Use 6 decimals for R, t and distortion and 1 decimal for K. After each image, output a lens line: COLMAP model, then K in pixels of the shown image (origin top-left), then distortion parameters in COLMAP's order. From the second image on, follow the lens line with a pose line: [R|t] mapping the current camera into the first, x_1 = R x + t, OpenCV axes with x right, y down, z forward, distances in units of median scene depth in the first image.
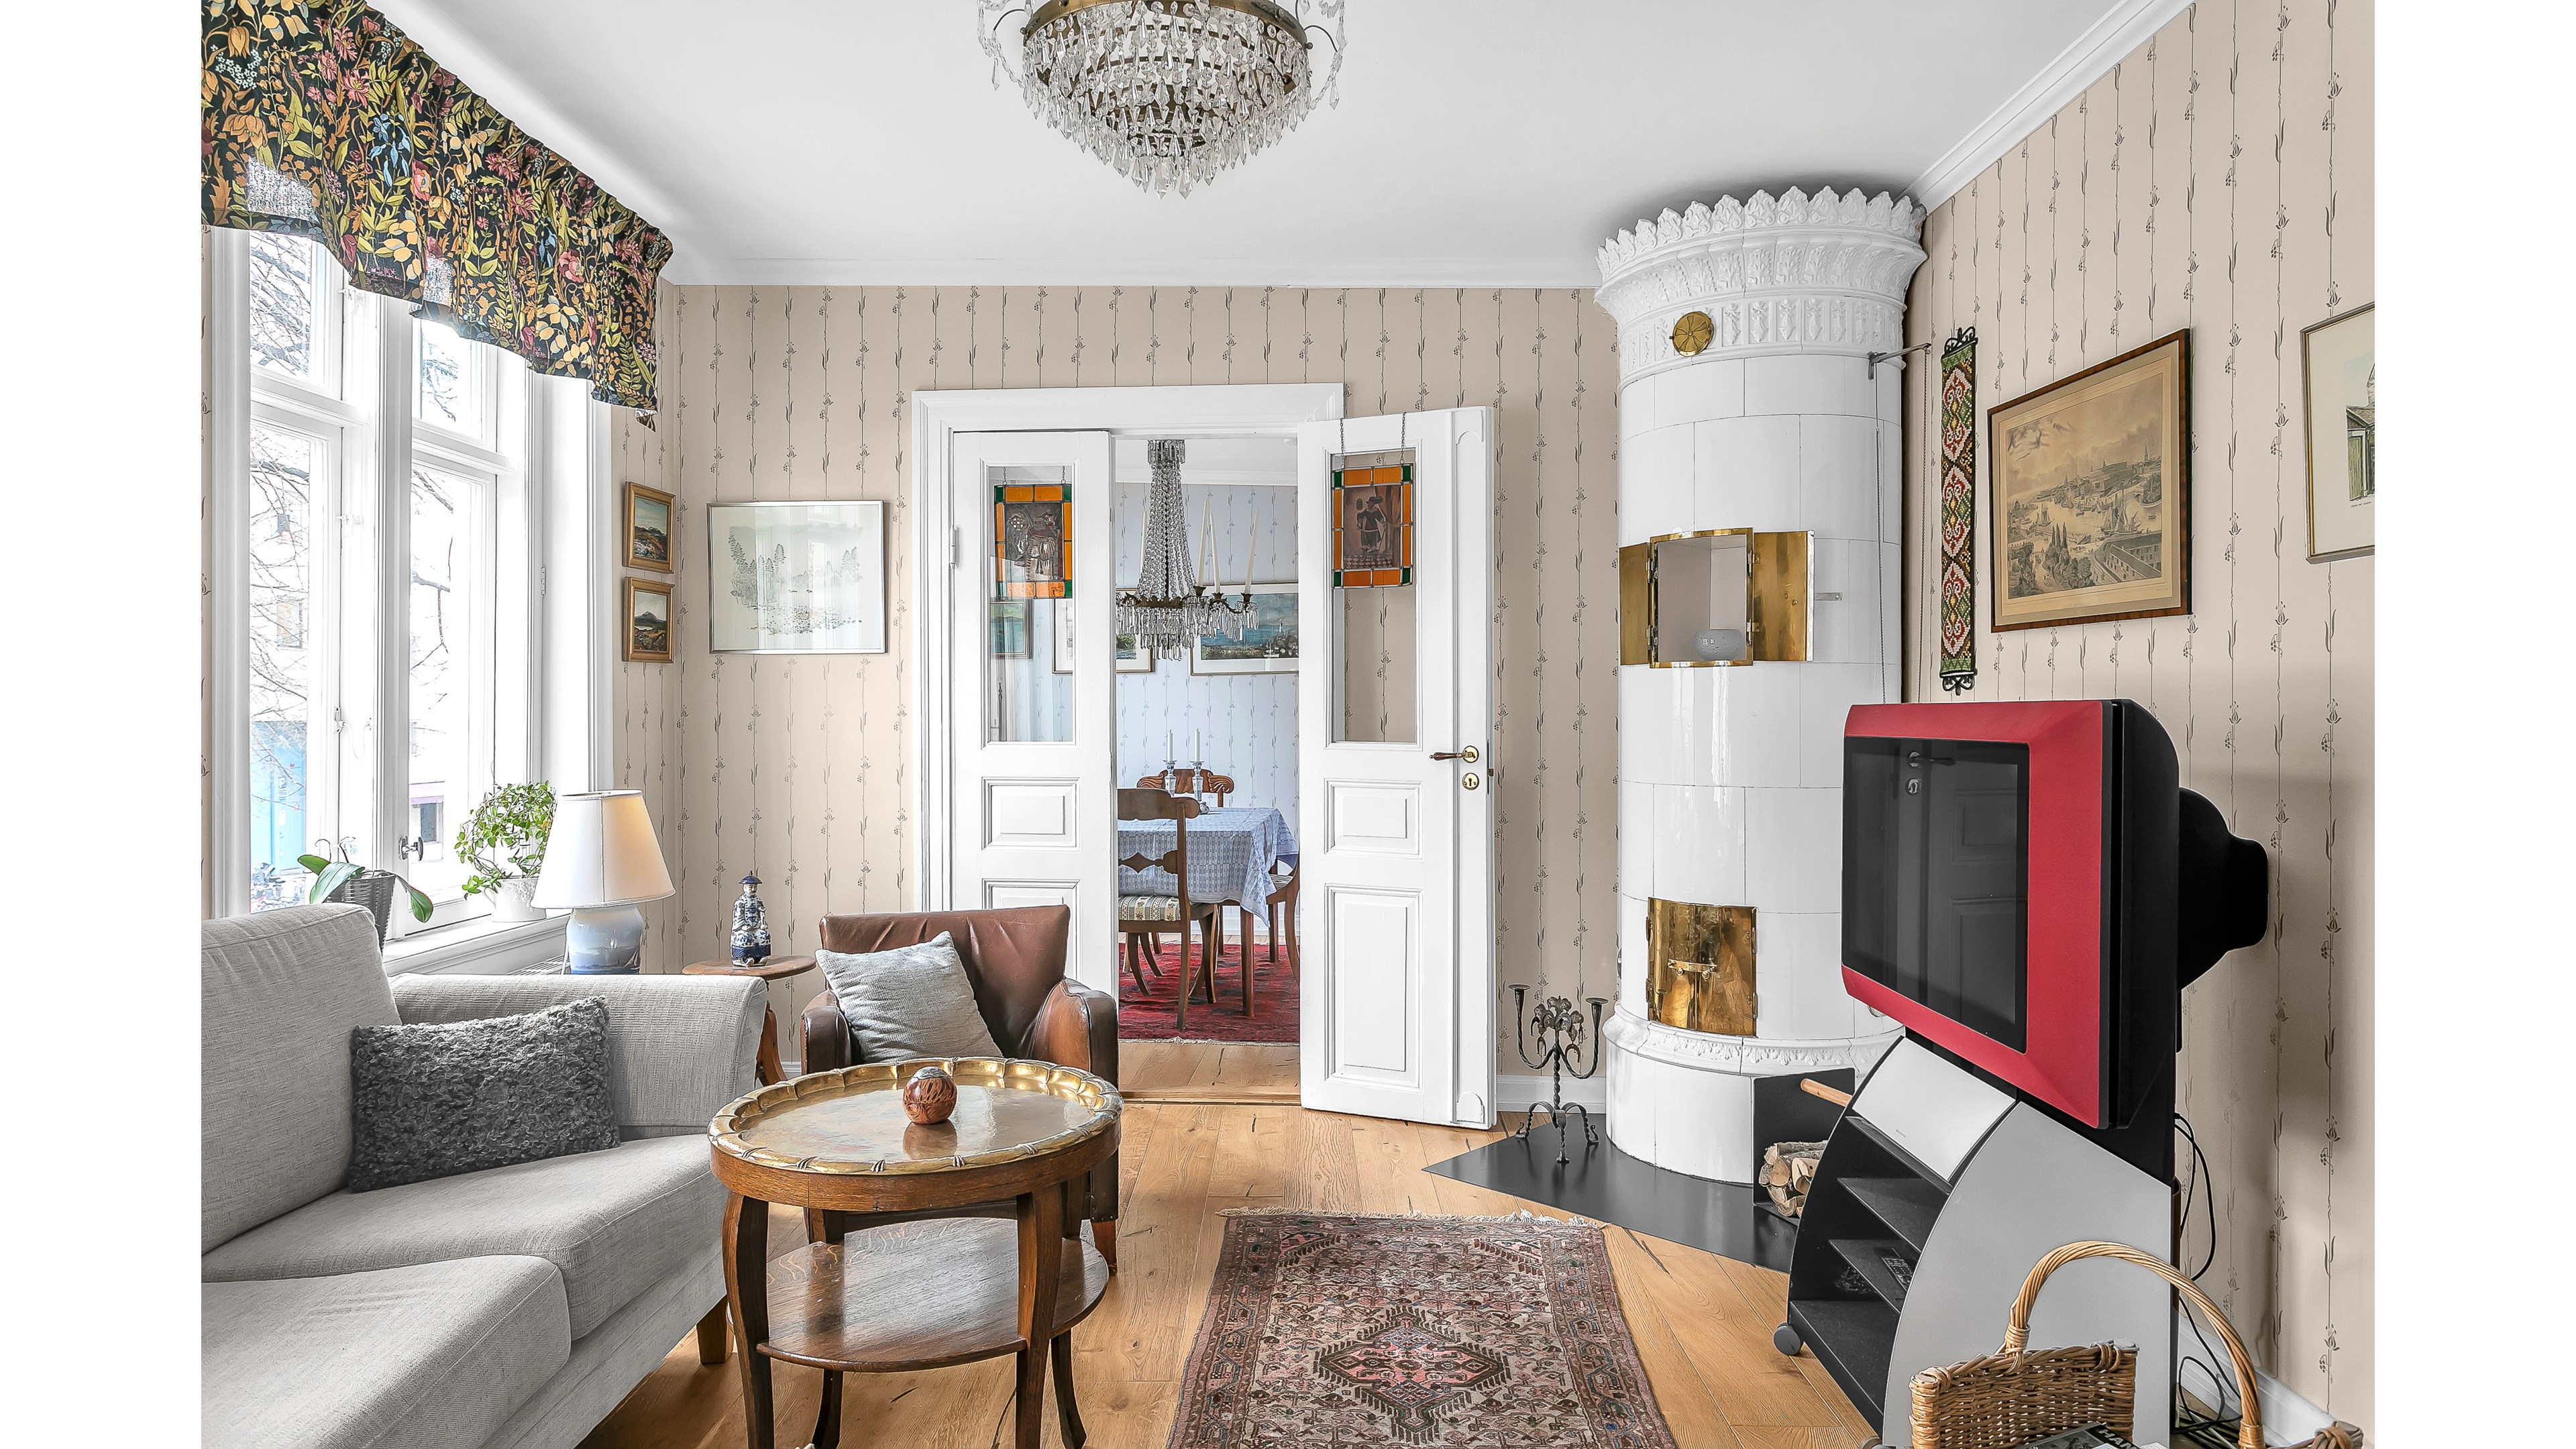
lens RADIAL K [[1558.6, 0, 1304.4], [0, 1558.6, 716.5], [0, 0, 1]] dist [0.001412, 0.002288]
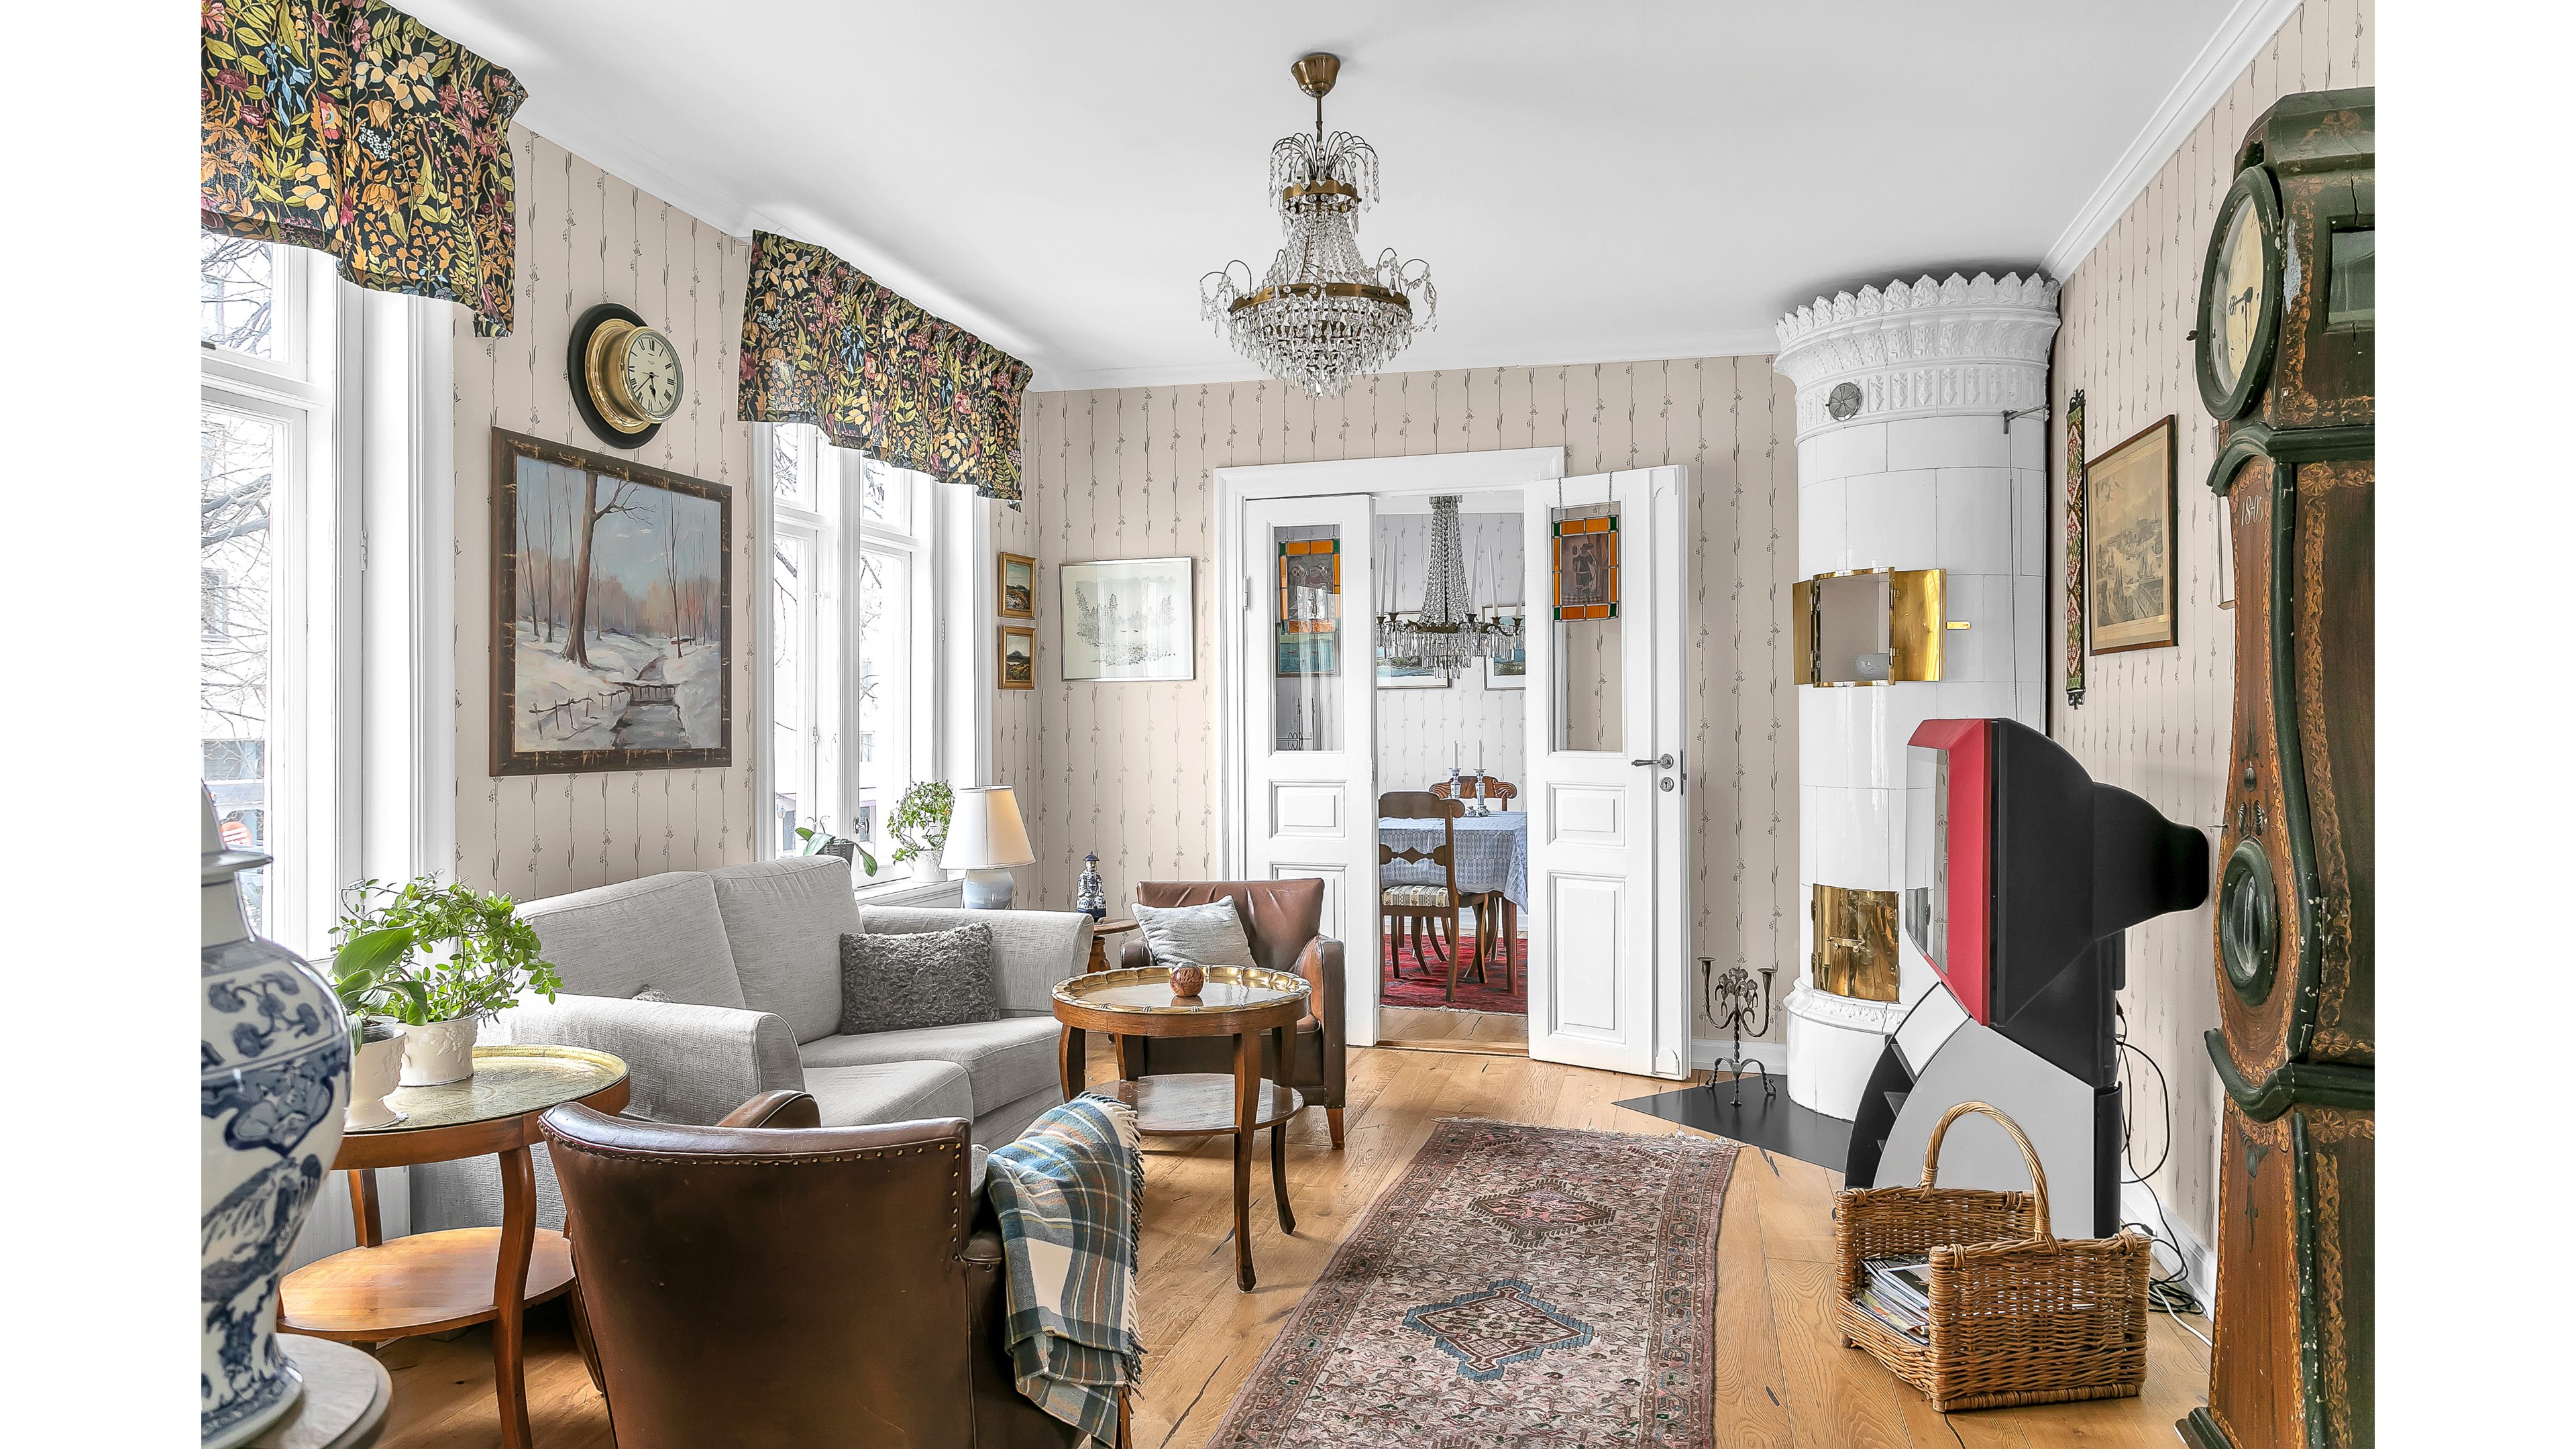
lens RADIAL K [[1993.7, 0, 1288.0], [0, 1993.7, 724.5], [0, 0, 1]] dist [0.028938, 0.000432]
pose [[0.965155, -0.004200, -0.261645, 0.238843], [0.004378, 0.999990, 0.000095, -0.005149], [0.261642, -0.001237, 0.965164, -0.561103]]
